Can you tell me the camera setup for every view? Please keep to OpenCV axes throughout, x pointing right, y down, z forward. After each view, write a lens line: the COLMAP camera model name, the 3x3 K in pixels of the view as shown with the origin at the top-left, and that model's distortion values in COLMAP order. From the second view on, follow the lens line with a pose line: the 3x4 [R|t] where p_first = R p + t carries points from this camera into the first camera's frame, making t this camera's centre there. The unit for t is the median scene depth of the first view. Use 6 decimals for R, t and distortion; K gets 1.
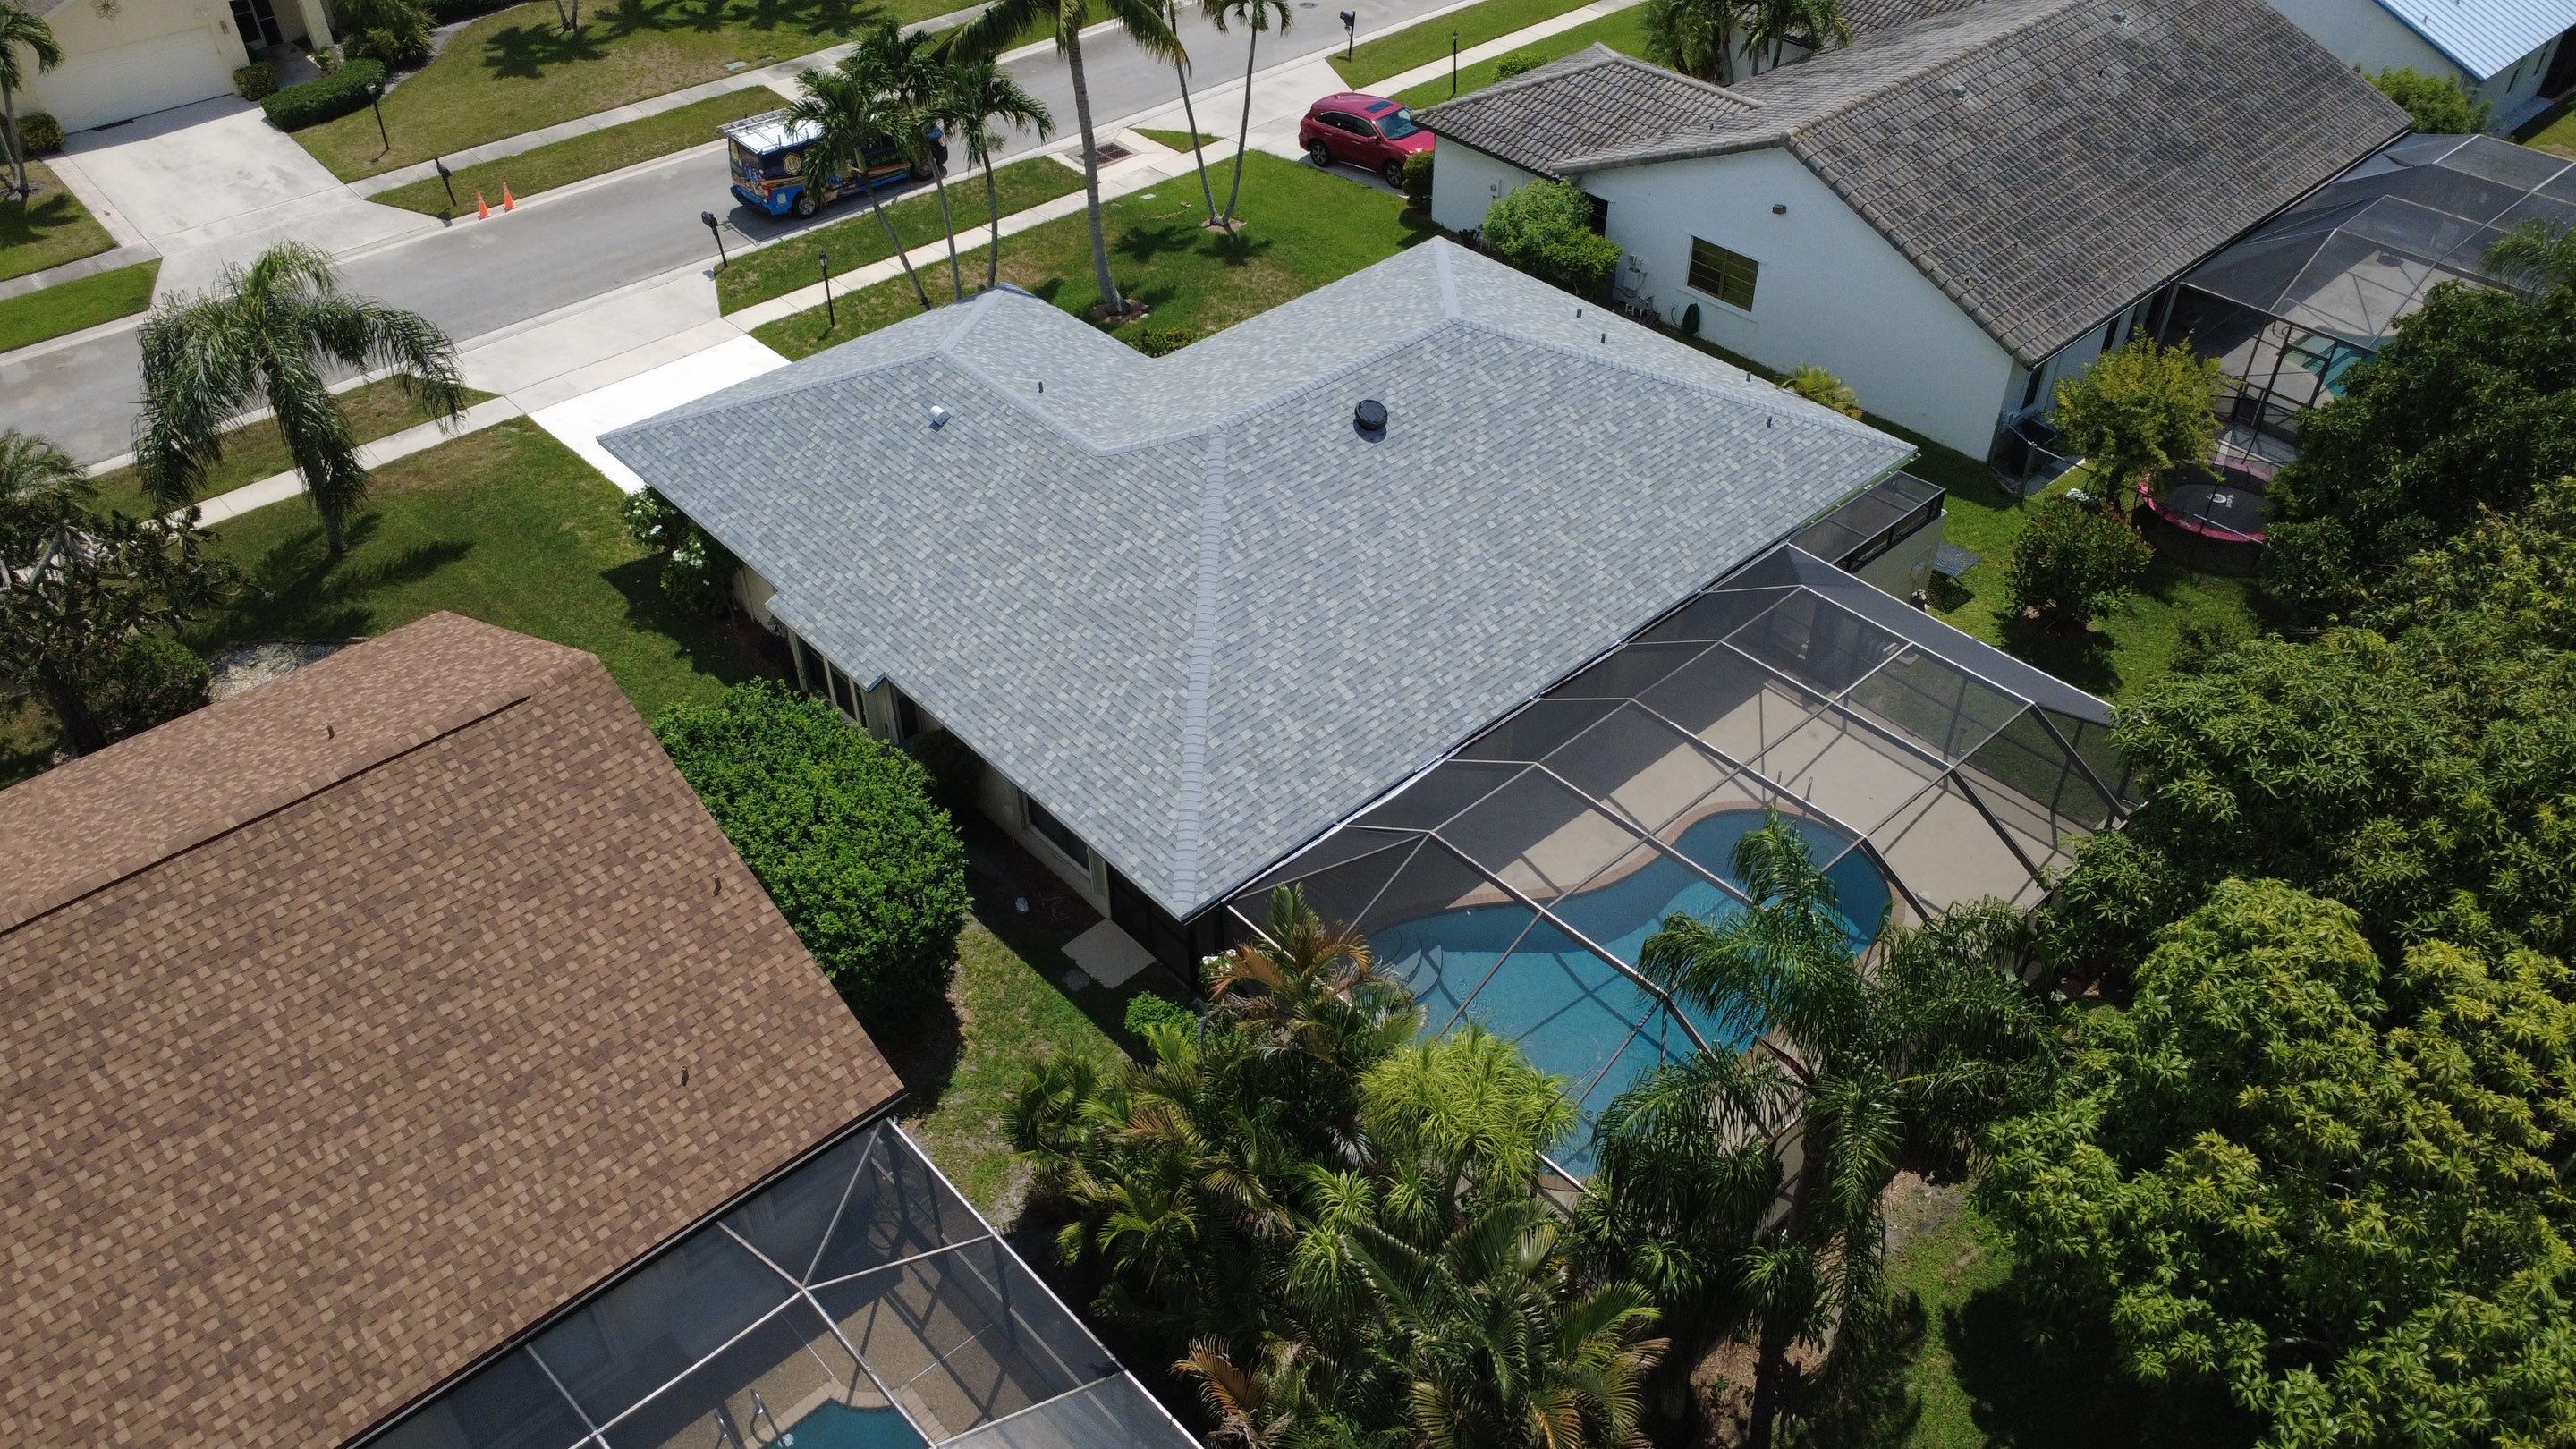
lens RADIAL K [[1880.8, 0, 1295.6], [0, 1880.8, 714.1], [0, 0, 1]] dist [-0.002820, 0.005569]
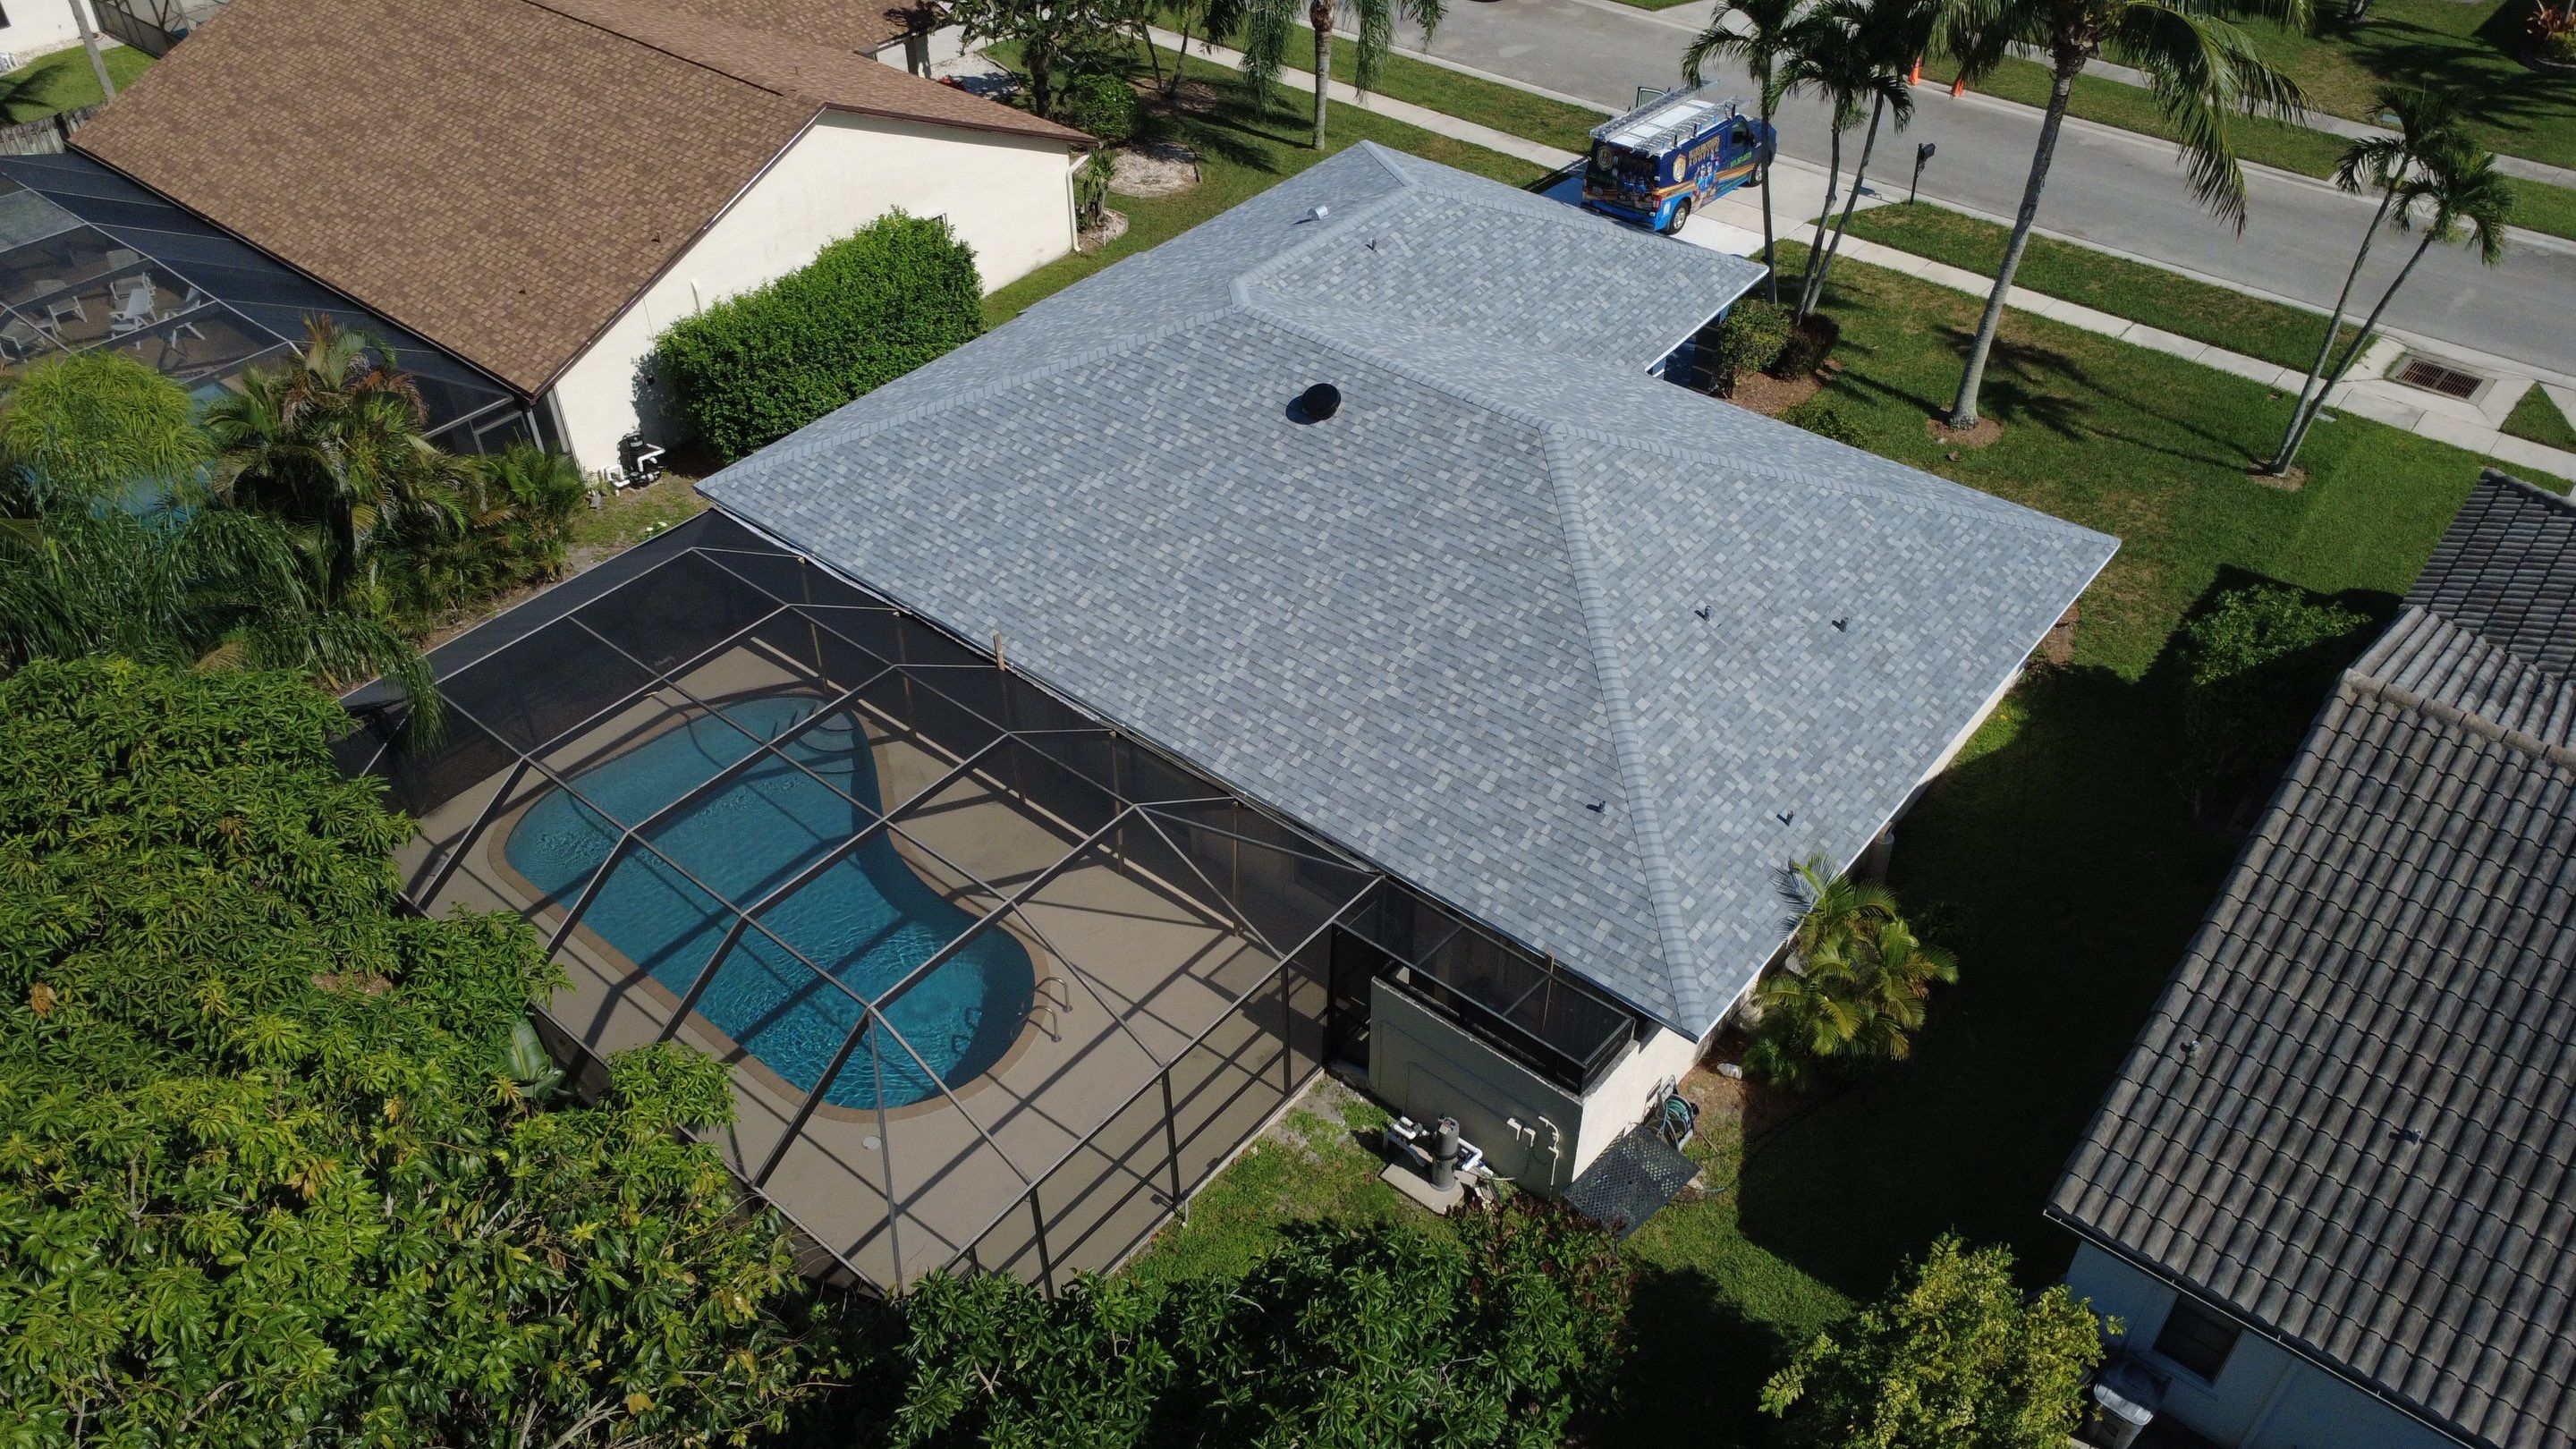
lens RADIAL K [[1880.8, 0, 1288.5], [0, 1880.8, 725.9], [0, 0, 1]] dist [-0.002820, 0.005569]
pose [[0.137887, 0.635143, -0.759987, 0.641346], [-0.622291, 0.652510, 0.432417, -0.348578], [0.770546, 0.413309, 0.485217, 0.529119]]
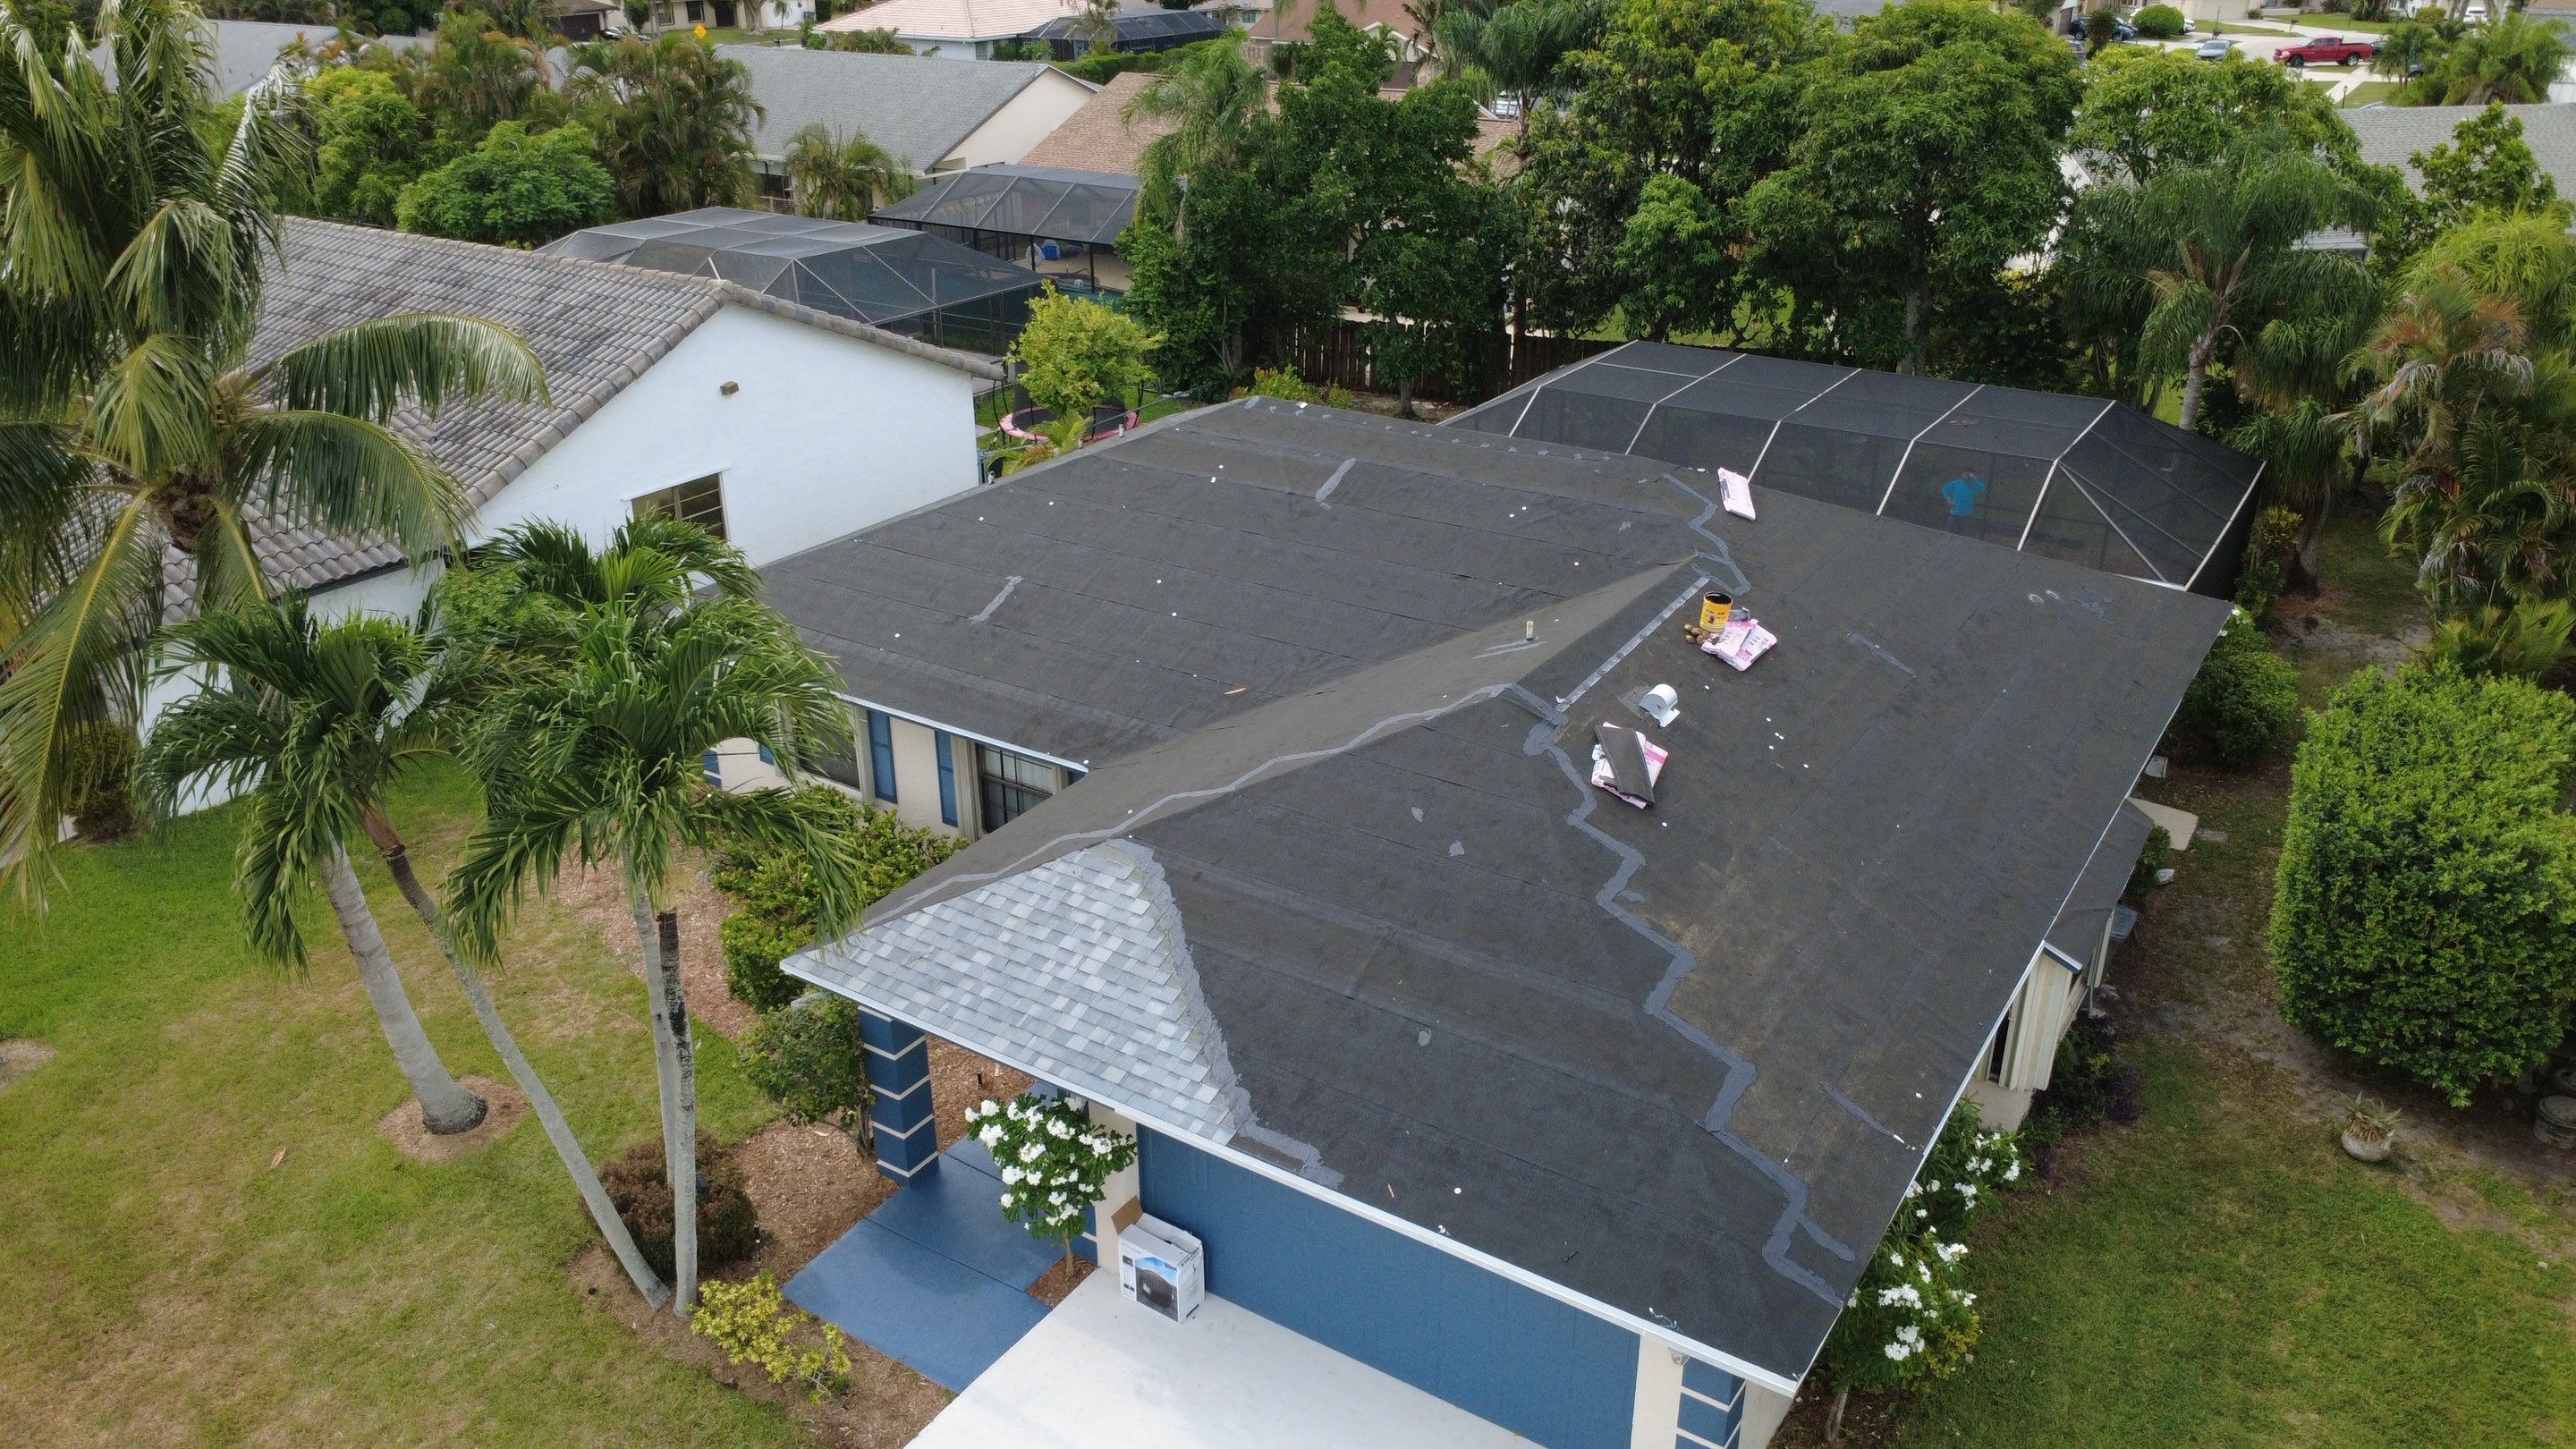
lens RADIAL K [[1880.8, 0, 1289.7], [0, 1880.8, 726.3], [0, 0, 1]] dist [-0.002820, 0.005569]
pose [[-0.244465, -0.394949, 0.885580, -0.565674], [0.618677, 0.639709, 0.456082, -0.408945], [-0.746643, 0.659384, 0.087960, 0.893632]]
